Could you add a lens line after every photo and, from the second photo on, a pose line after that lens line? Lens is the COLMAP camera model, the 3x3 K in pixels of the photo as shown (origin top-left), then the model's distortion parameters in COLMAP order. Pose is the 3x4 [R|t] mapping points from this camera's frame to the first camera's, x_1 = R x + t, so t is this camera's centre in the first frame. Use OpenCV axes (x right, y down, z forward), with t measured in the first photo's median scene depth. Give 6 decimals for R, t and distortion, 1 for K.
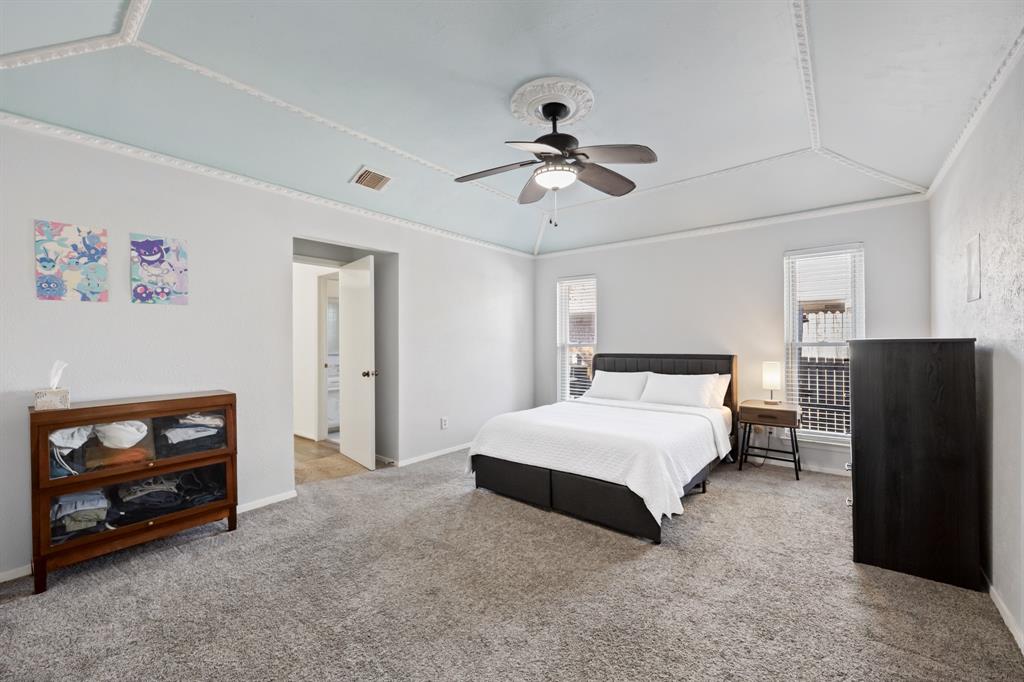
lens RADIAL K [[409.0, 0, 516.0], [0, 409.0, 343.7], [0, 0, 1]] dist [-0.009971, 0.000137]
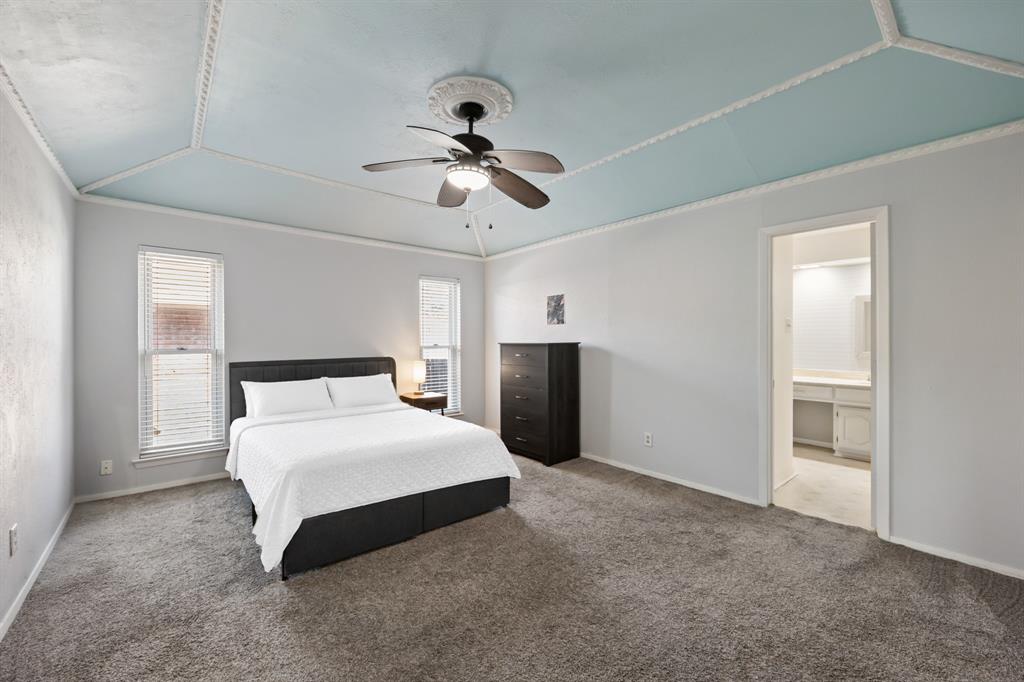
lens RADIAL K [[409.0, 0, 516.0], [0, 409.0, 343.7], [0, 0, 1]] dist [-0.009971, 0.000137]
pose [[0.178099, 0.002392, 0.984010, -0.826637], [0.012056, 0.999917, -0.004613, 0.000848], [-0.983939, 0.012684, 0.178055, 0.693703]]
